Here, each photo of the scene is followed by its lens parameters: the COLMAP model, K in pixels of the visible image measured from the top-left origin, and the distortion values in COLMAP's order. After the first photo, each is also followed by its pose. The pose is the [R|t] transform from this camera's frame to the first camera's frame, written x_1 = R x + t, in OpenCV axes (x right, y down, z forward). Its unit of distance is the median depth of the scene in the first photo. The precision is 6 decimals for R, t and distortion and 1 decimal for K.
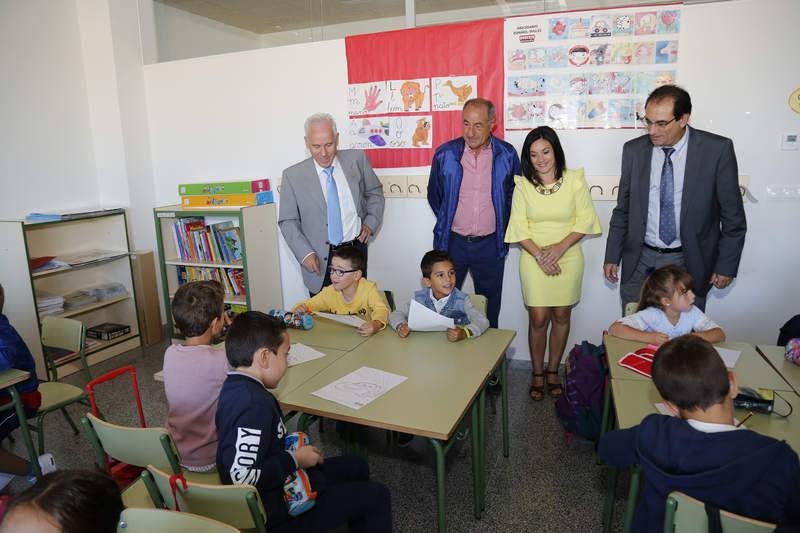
lens RADIAL K [[536.4, 0, 402.1], [0, 536.4, 274.3], [0, 0, 1]] dist [-0.129016, 0.074436]
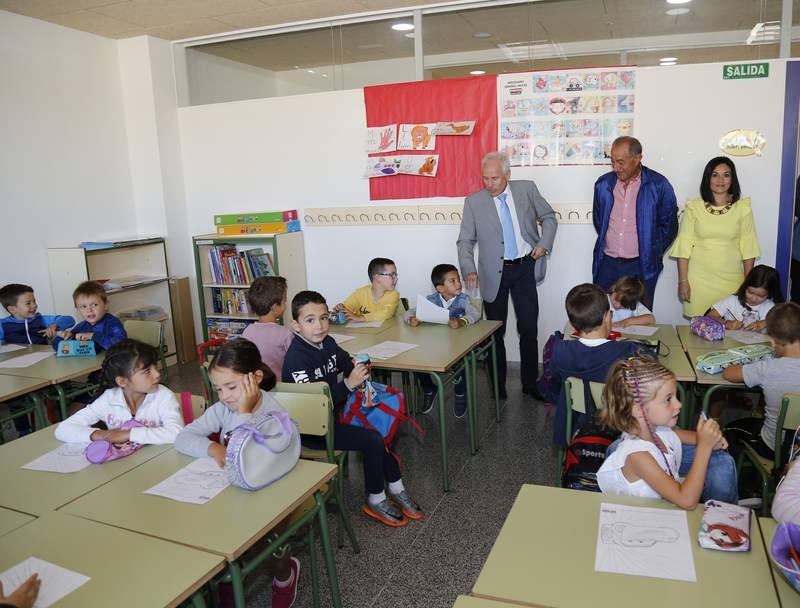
lens RADIAL K [[637.9, 0, 455.5], [0, 637.9, 307.3], [0, 0, 1]] dist [-0.160230, 0.155186]
pose [[0.997936, -0.018711, 0.061422, 0.000792], [0.020195, 0.999517, -0.023635, 0.071633], [-0.060950, 0.024827, 0.997832, -0.382407]]
